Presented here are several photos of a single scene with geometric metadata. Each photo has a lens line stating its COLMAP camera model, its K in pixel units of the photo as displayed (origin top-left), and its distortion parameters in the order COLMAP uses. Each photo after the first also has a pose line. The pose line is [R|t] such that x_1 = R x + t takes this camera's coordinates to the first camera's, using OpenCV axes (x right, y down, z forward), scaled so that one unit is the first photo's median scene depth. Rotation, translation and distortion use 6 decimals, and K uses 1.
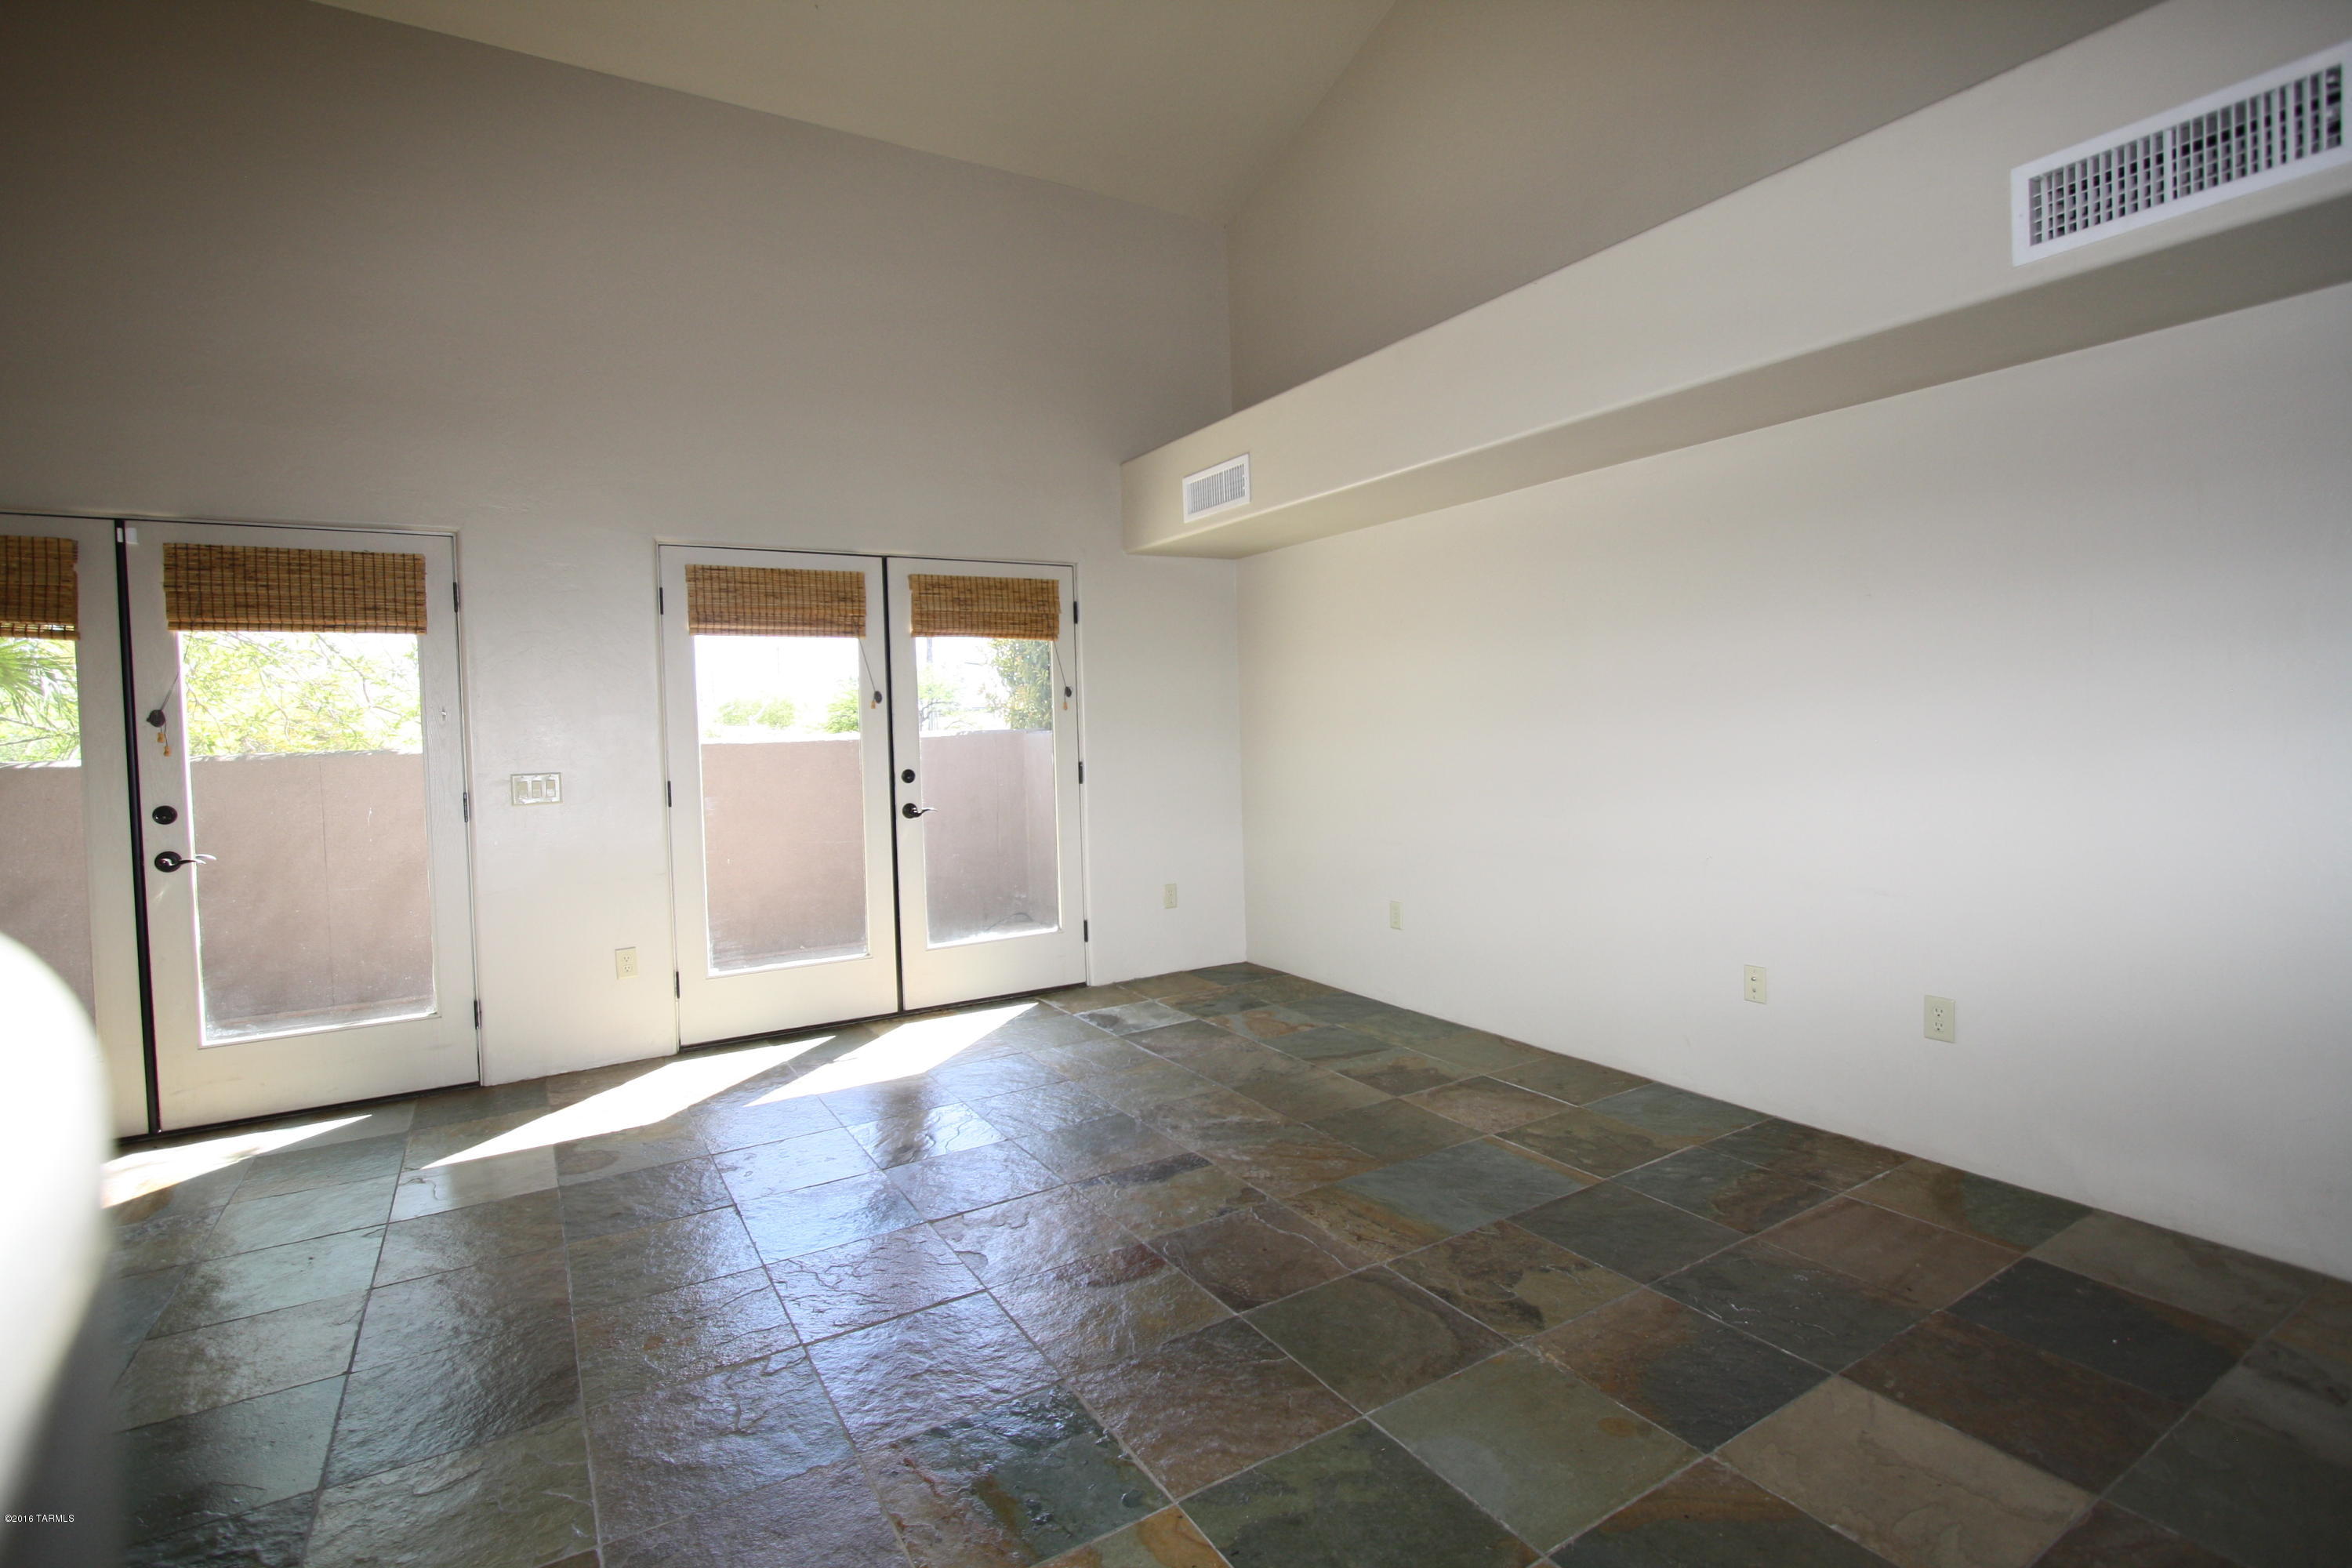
lens RADIAL K [[1096.2, 0, 1156.1], [0, 1096.2, 766.0], [0, 0, 1]] dist [-0.008894, 0.000175]
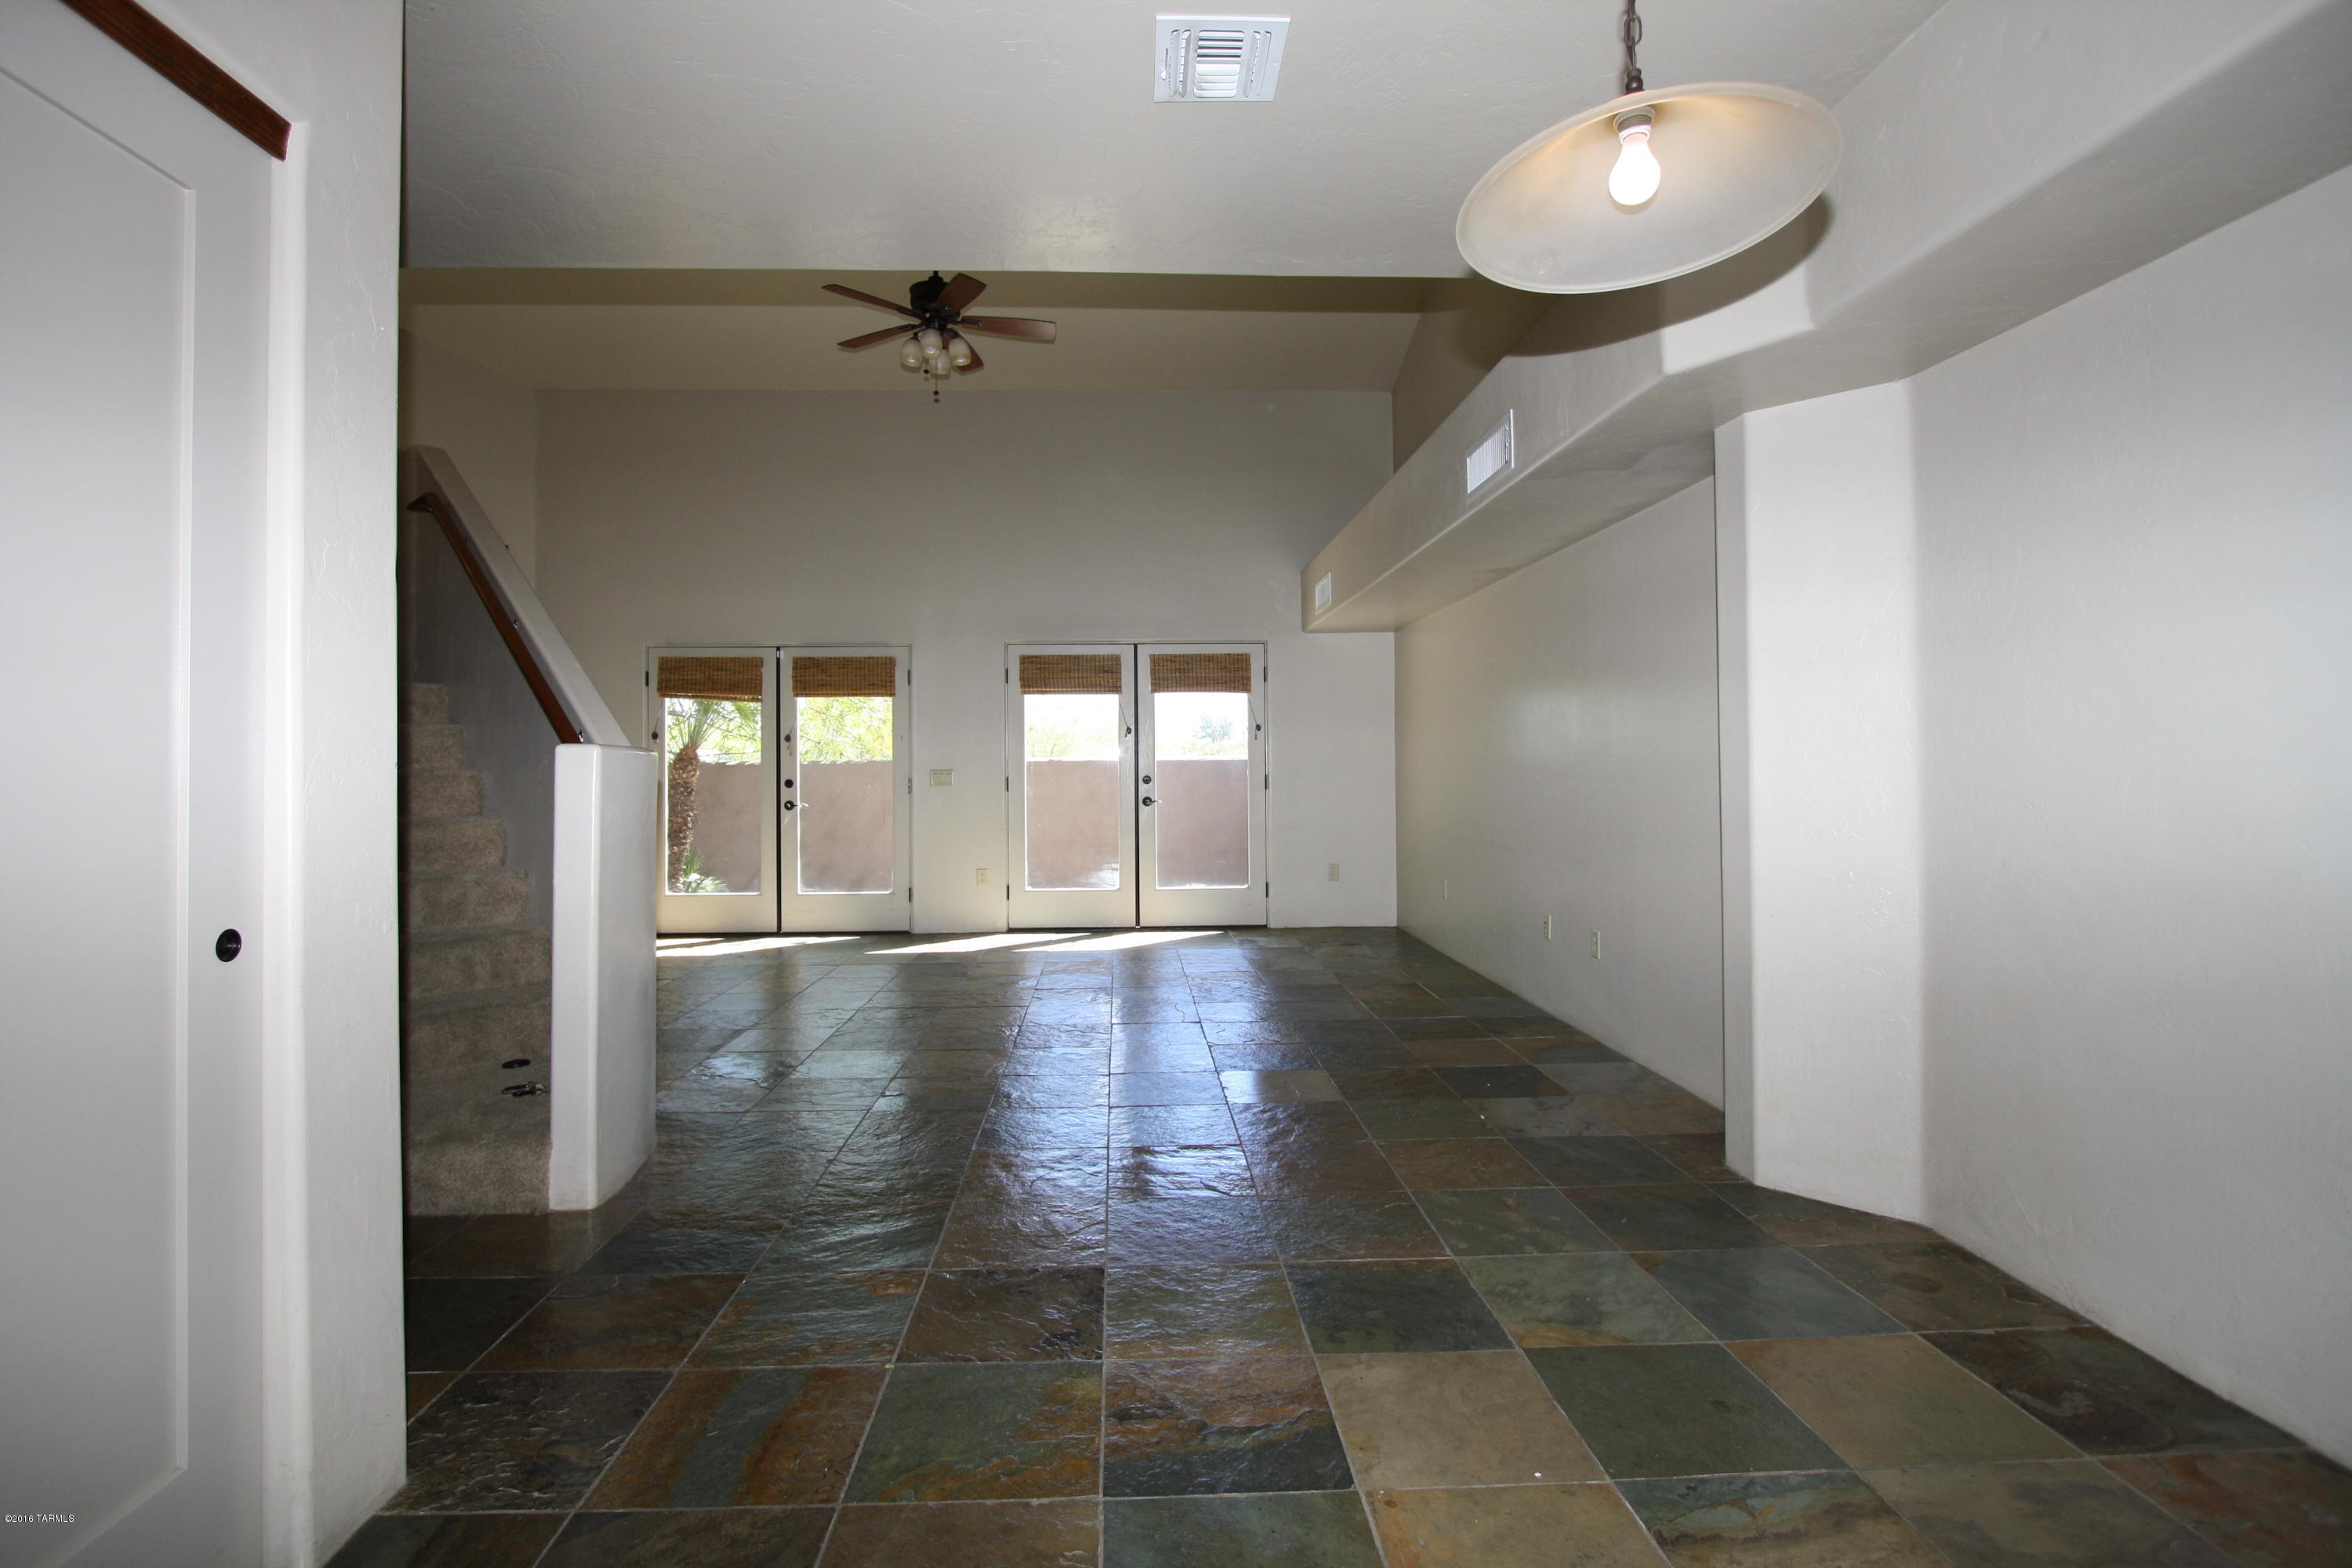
lens RADIAL K [[1096.2, 0, 1174.8], [0, 1096.2, 762.8], [0, 0, 1]] dist [-0.008894, 0.000175]
pose [[0.882909, 0.019026, -0.469158, 0.699134], [-0.034048, 0.999143, -0.023555, 0.026324], [0.468308, 0.036770, 0.882800, -0.496498]]
